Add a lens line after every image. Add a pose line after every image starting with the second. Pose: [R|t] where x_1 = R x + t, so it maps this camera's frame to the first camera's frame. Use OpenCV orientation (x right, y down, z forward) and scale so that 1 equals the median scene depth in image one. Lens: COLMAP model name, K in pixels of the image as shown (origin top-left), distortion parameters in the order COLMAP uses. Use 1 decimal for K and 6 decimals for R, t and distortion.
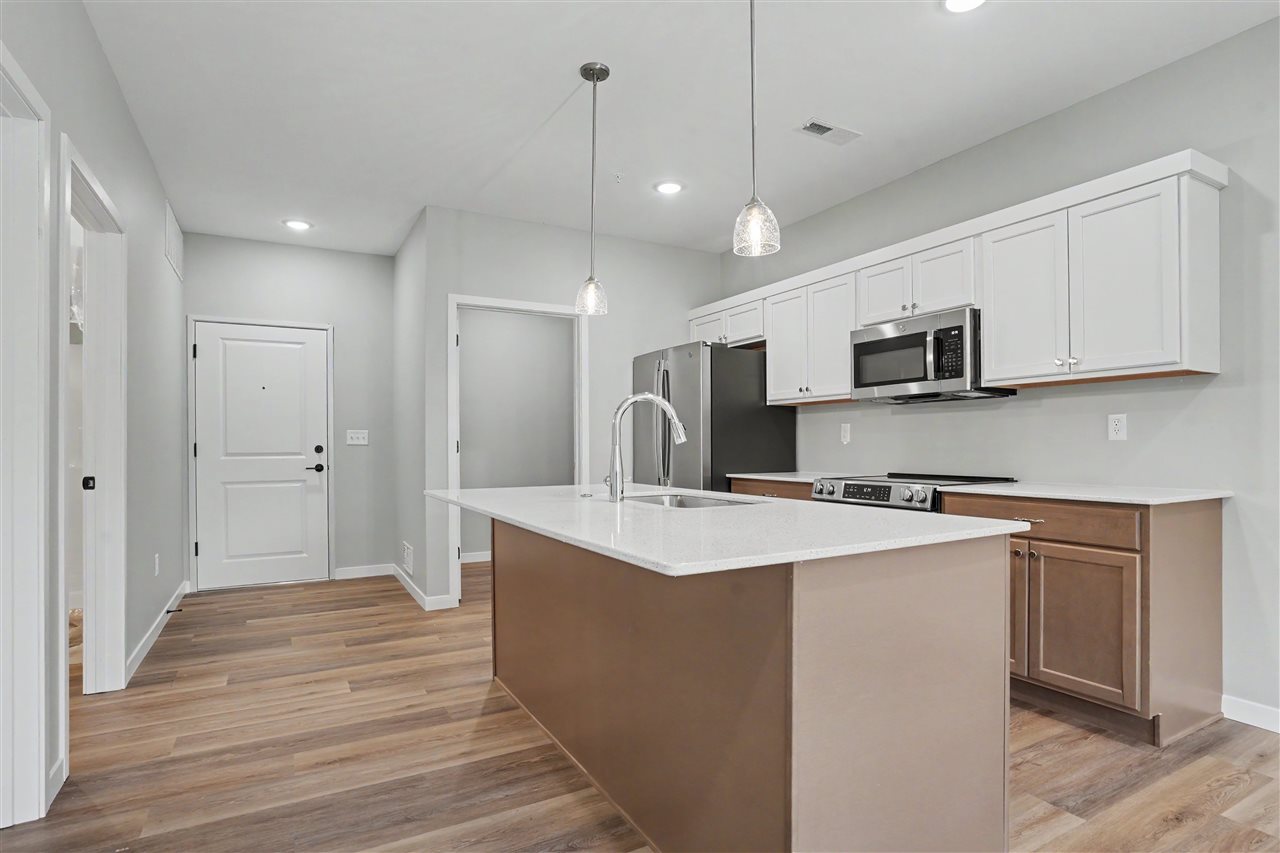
lens RADIAL K [[649.4, 0, 641.5], [0, 649.4, 453.7], [0, 0, 1]] dist [-0.015393, -0.000371]
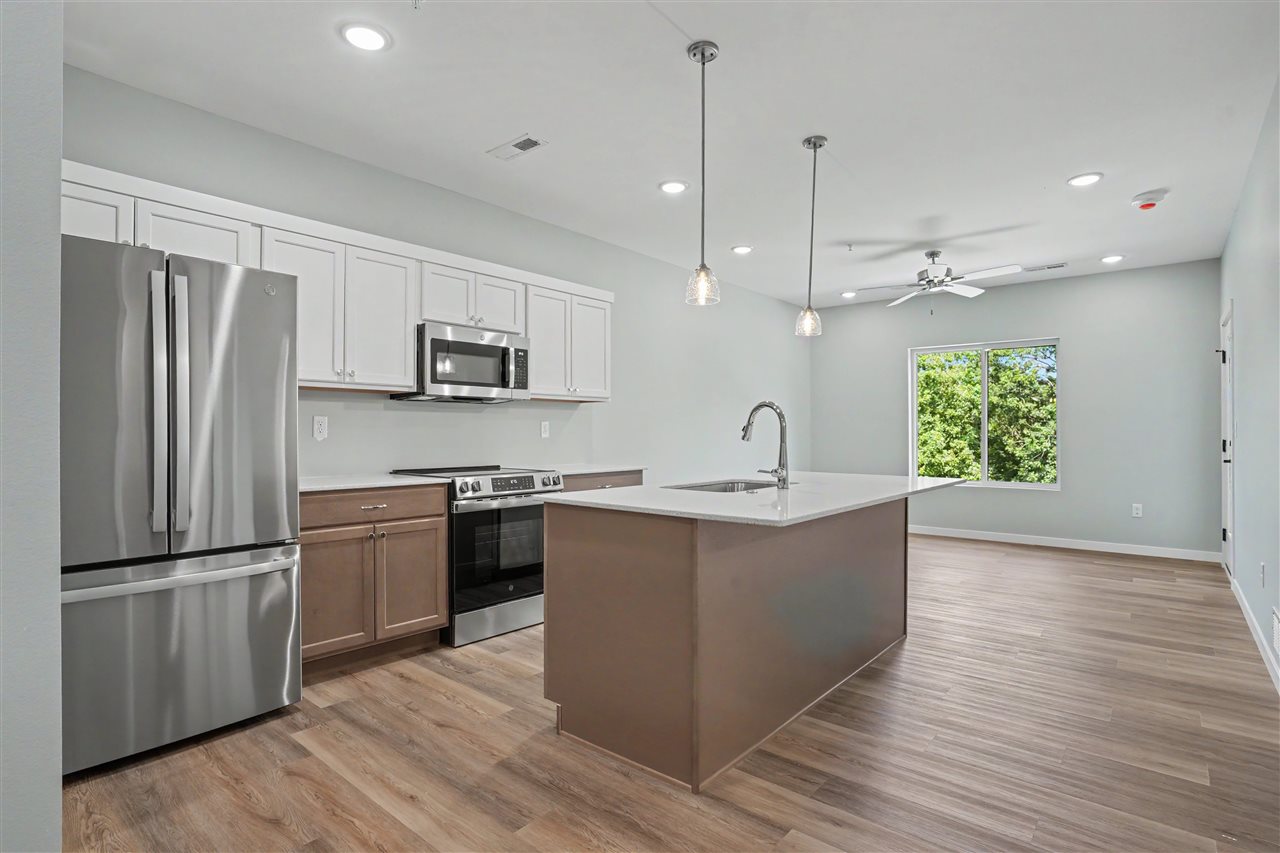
lens RADIAL K [[647.1, 0, 632.7], [0, 647.1, 431.0], [0, 0, 1]] dist [-0.016954, -0.000157]
pose [[-0.347835, 0.009353, 0.937509, -0.772902], [0.014975, 0.999878, -0.004419, -0.023260], [-0.937436, 0.012502, -0.347933, 1.197186]]
